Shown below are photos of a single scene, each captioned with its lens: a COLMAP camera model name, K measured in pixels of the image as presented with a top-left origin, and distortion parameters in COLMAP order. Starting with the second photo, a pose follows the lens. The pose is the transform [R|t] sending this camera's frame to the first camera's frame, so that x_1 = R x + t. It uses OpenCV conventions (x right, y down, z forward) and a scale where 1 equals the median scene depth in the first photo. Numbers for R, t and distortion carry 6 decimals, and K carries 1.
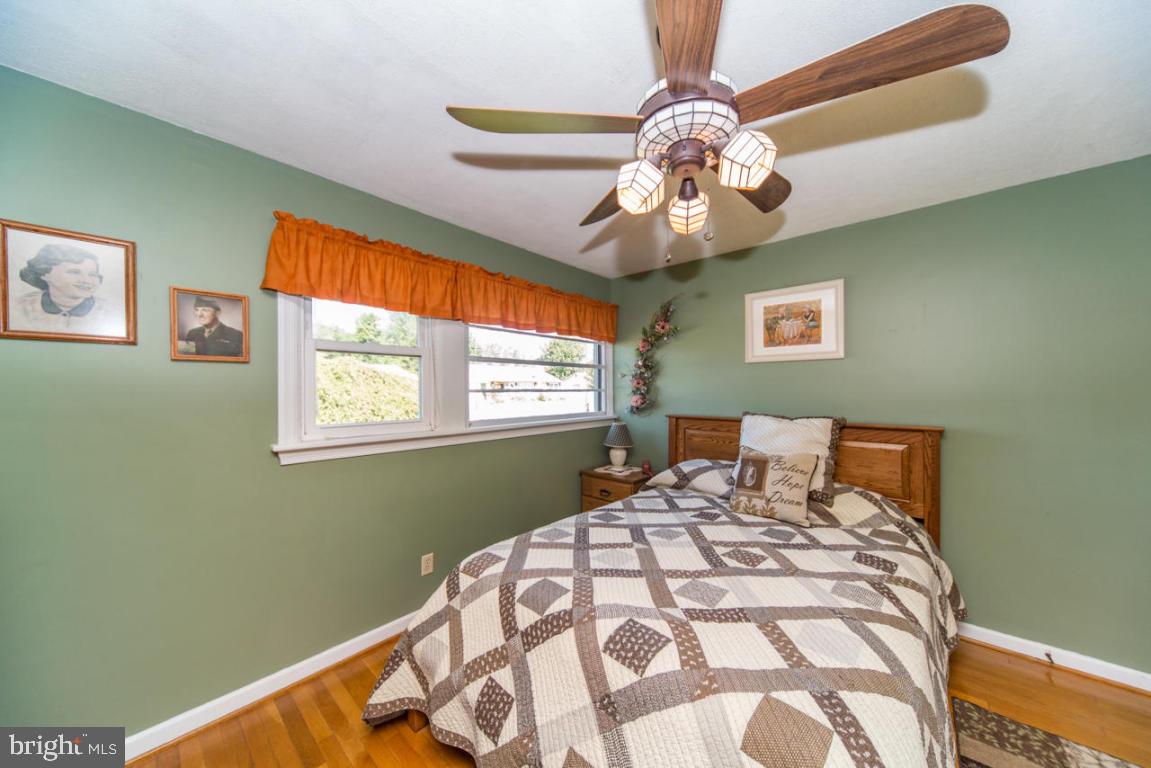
lens RADIAL K [[389.1, 0, 576.4], [0, 389.1, 389.7], [0, 0, 1]] dist [0.001146, 0.000036]
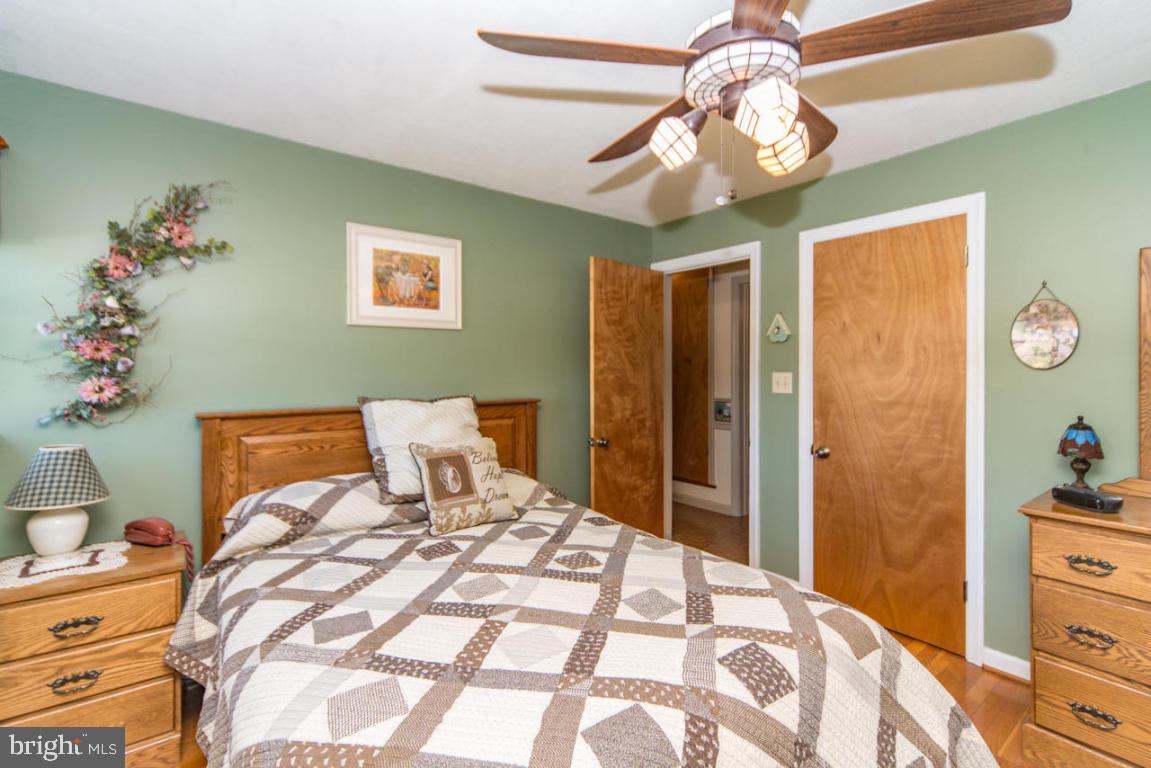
lens RADIAL K [[516.5, 0, 576.4], [0, 516.5, 374.5], [0, 0, 1]] dist [0.004121, -0.000098]
pose [[0.180839, -0.011642, 0.983444, -0.508304], [0.002281, 0.999932, 0.011418, 0.010561], [-0.983510, 0.000179, 0.180853, 0.616078]]
